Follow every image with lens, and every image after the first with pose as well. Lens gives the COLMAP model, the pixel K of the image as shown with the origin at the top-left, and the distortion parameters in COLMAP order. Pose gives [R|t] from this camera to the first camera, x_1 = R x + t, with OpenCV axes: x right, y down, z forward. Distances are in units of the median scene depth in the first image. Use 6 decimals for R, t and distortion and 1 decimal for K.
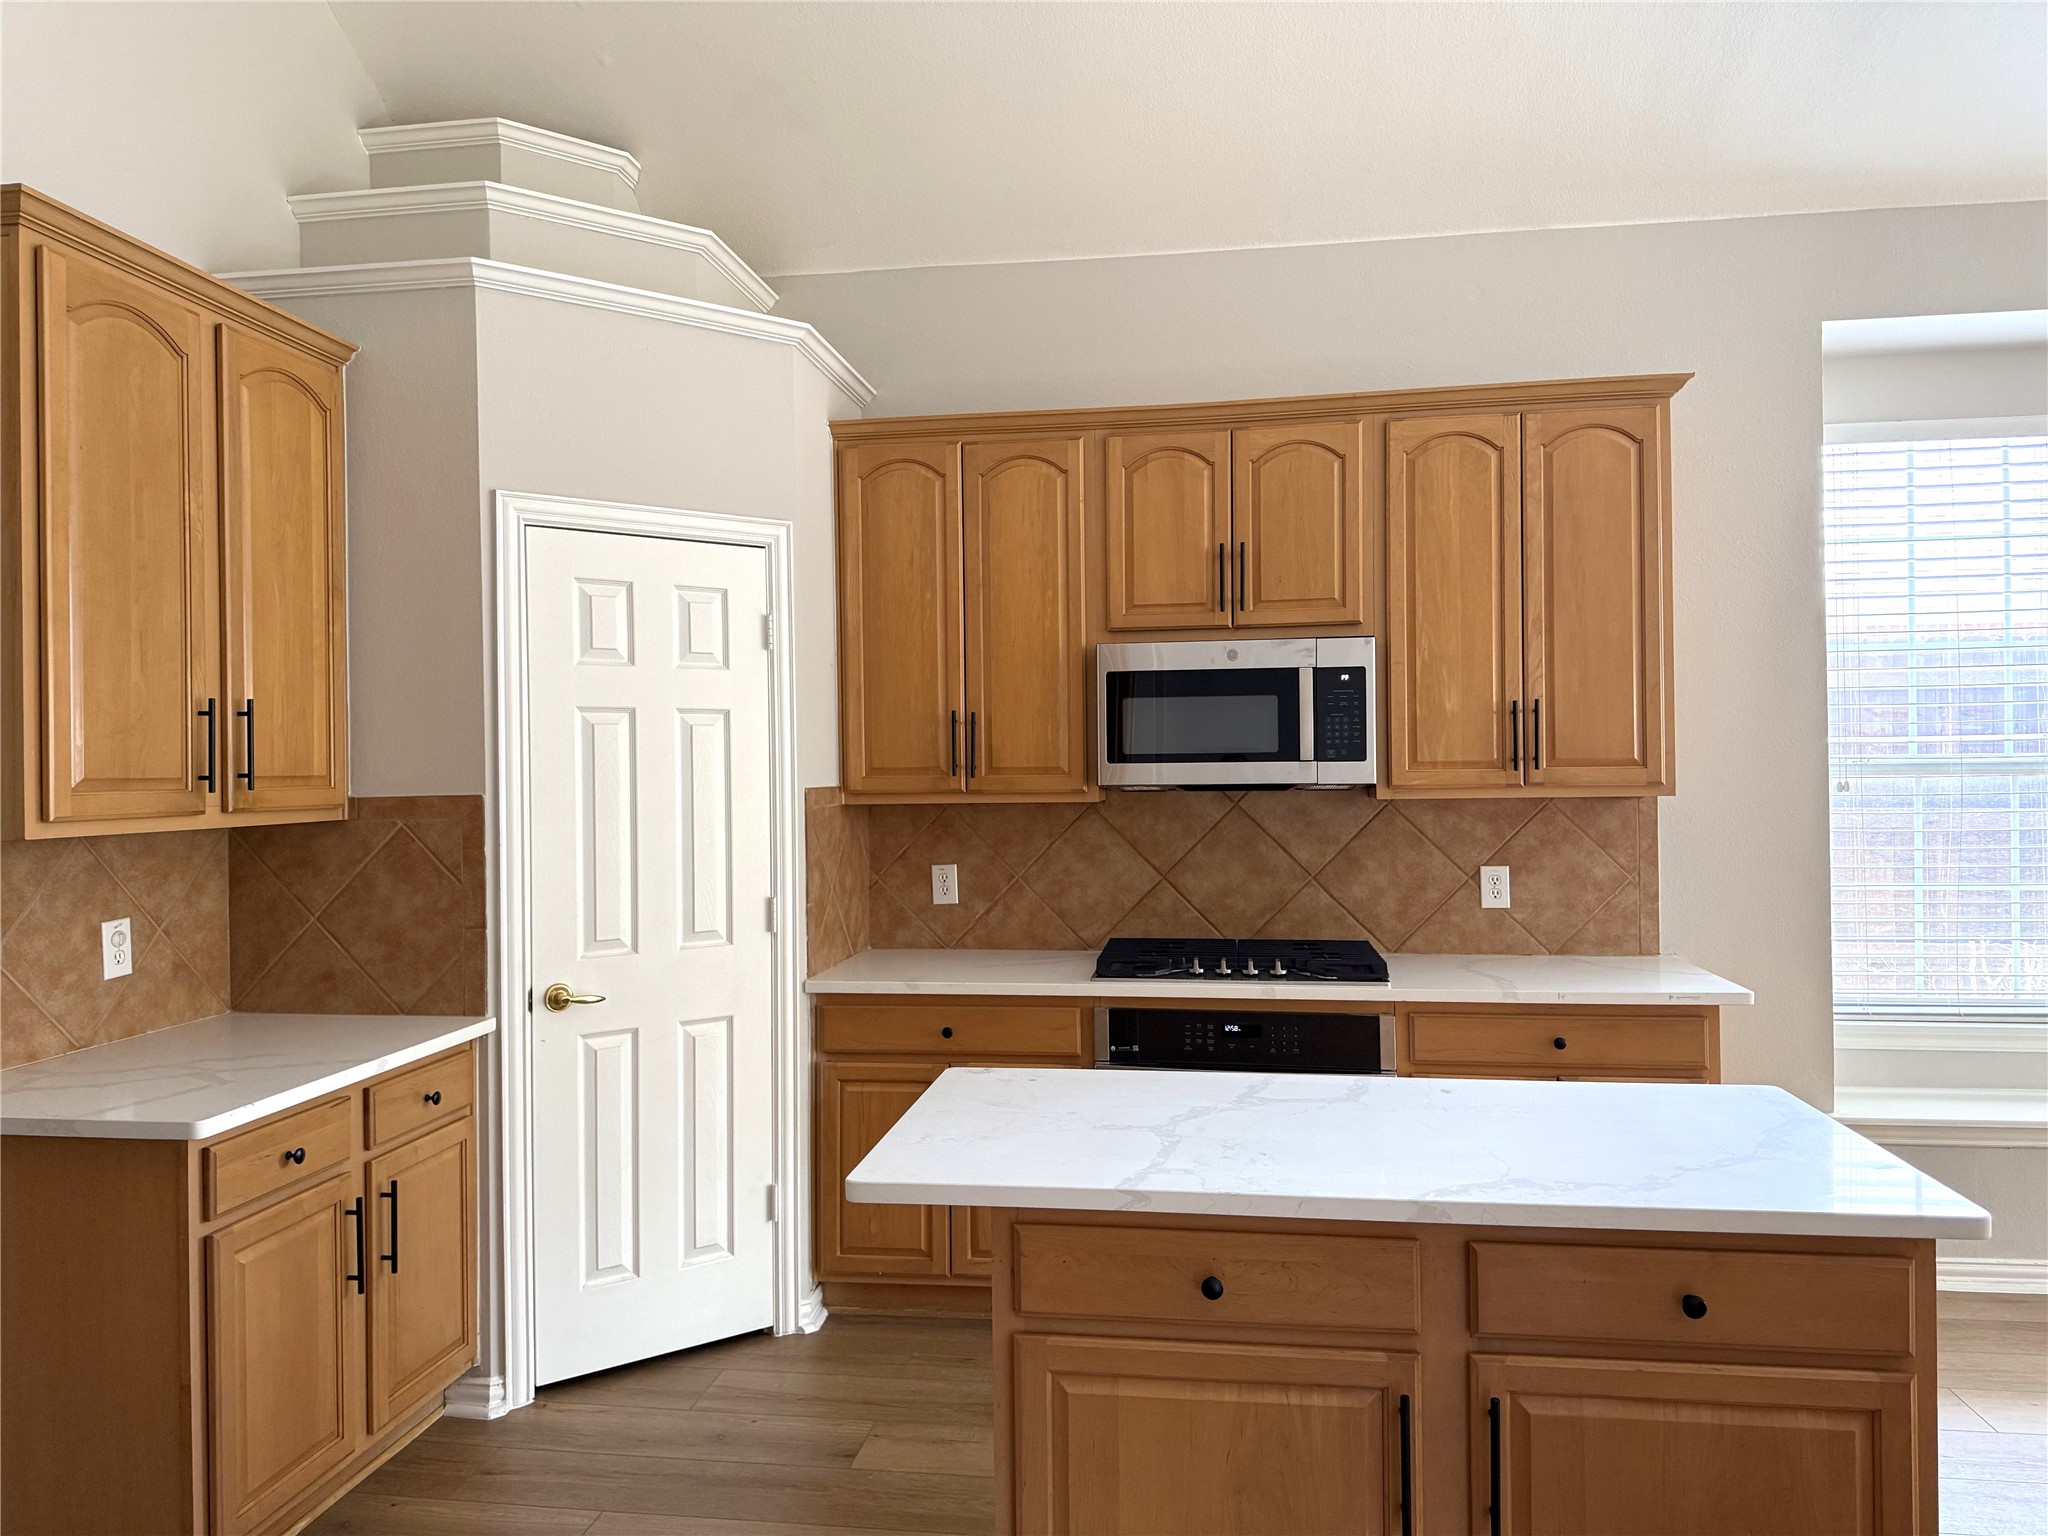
lens RADIAL K [[1439.1, 0, 1023.3], [0, 1439.1, 756.4], [0, 0, 1]] dist [0.049728, -0.054647]
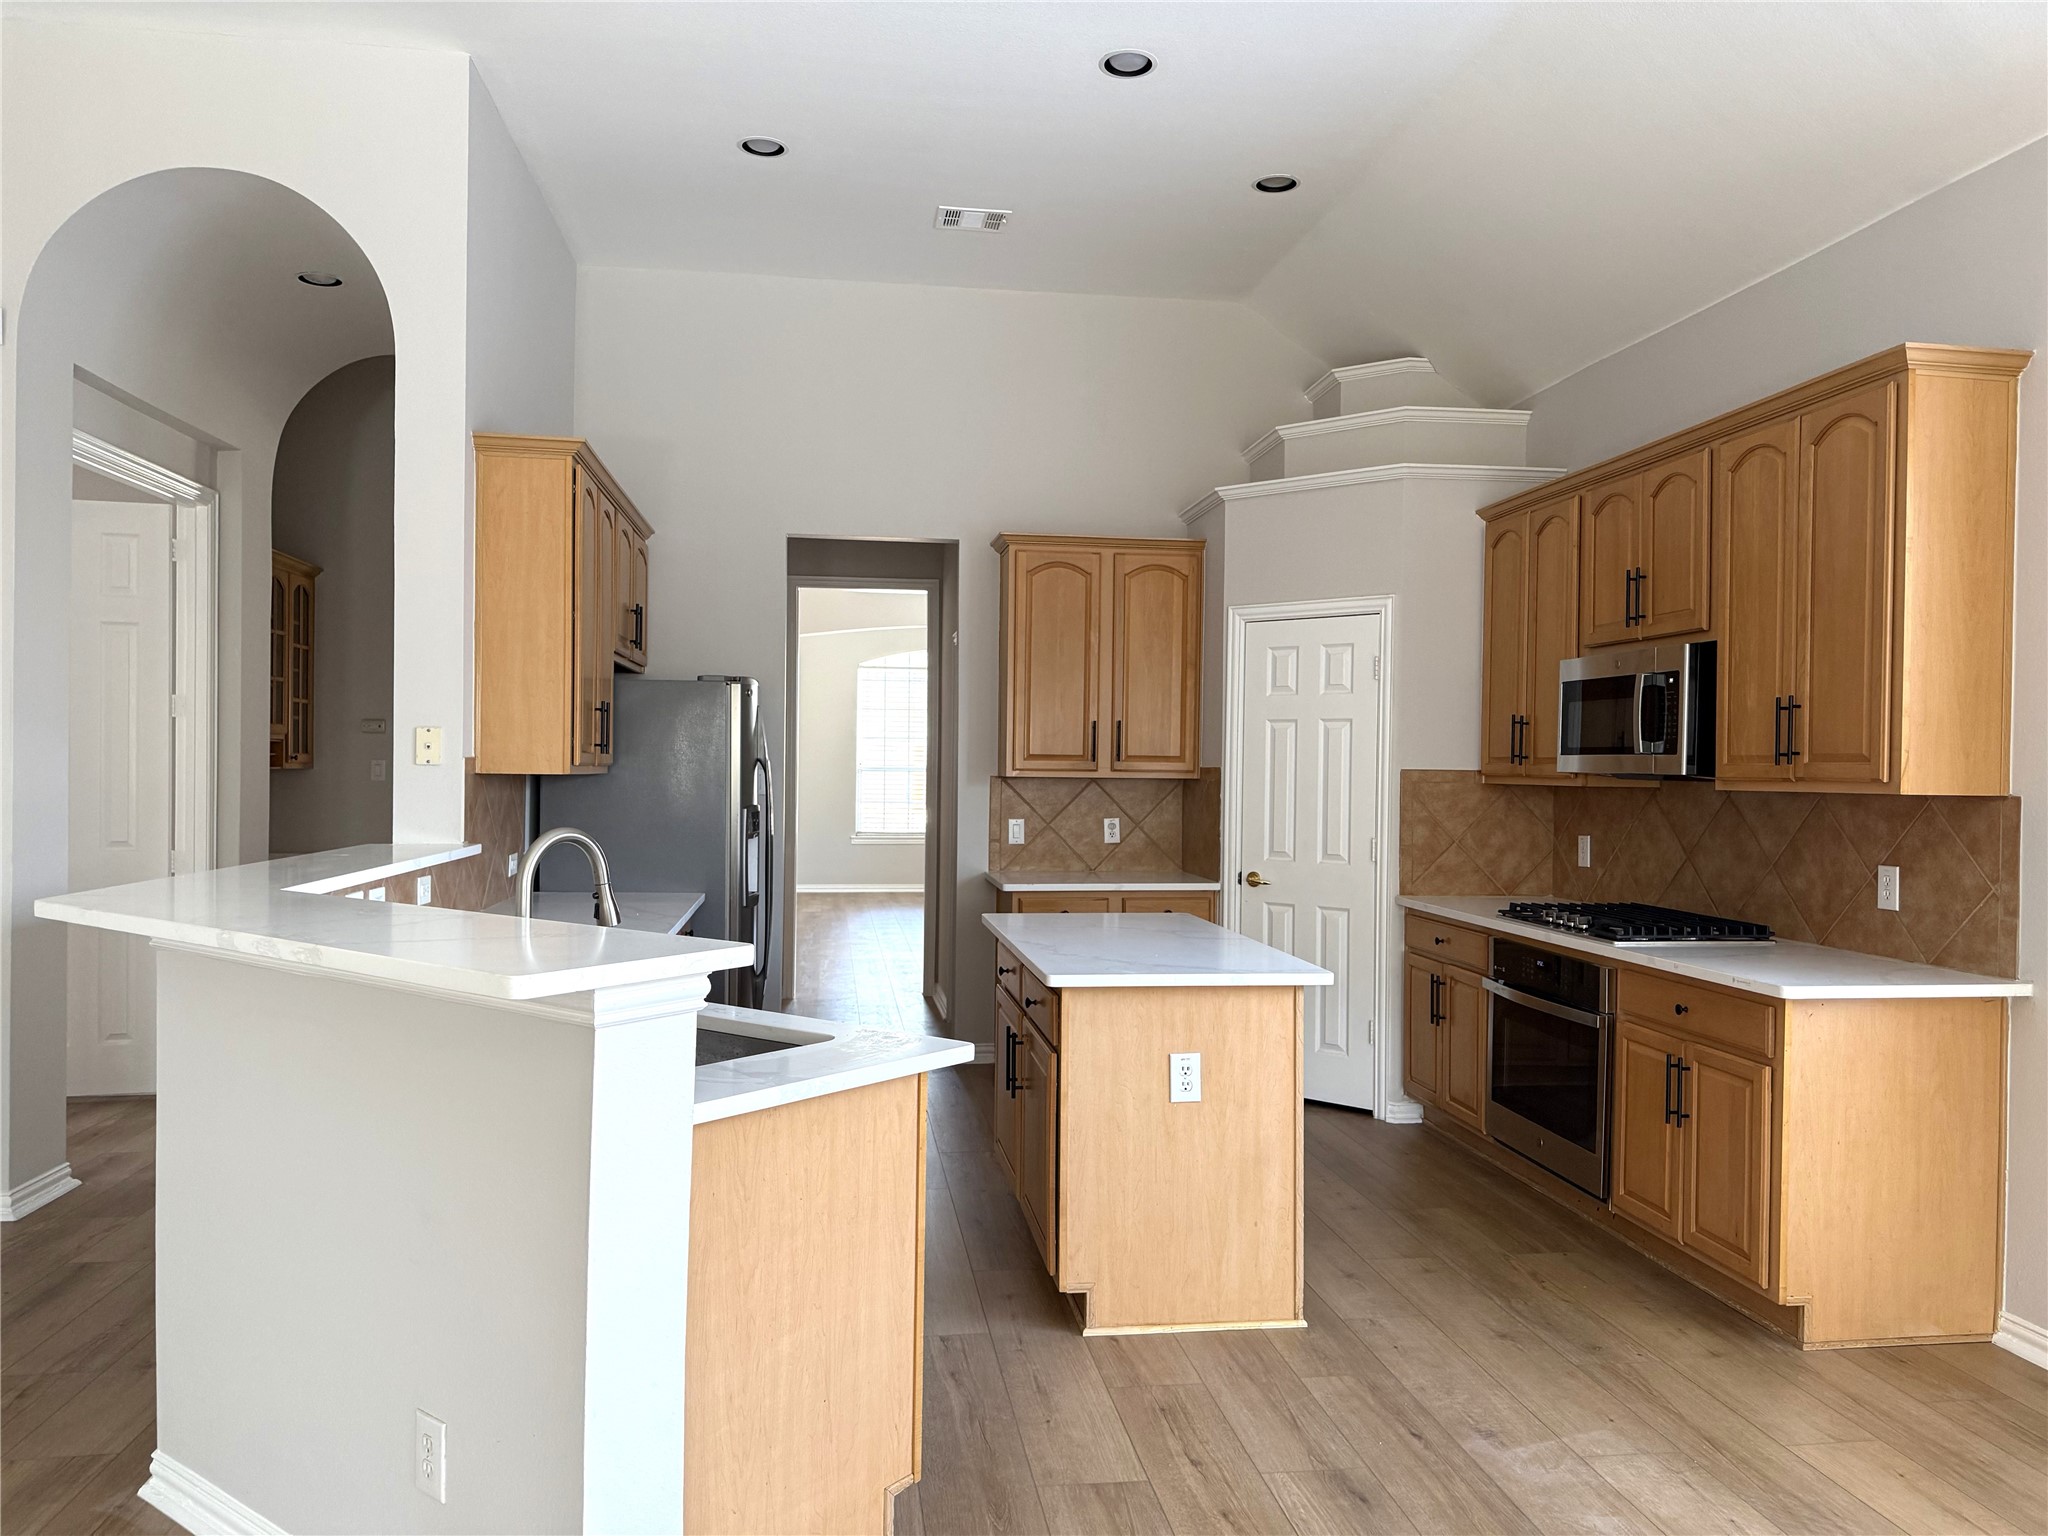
lens RADIAL K [[1439.1, 0, 1014.2], [0, 1439.1, 771.7], [0, 0, 1]] dist [0.049728, -0.054647]
pose [[0.268065, 0.018181, -0.963229, 1.117826], [-0.012302, 0.999805, 0.015448, 0.005176], [0.963322, 0.007708, 0.268236, 0.181142]]
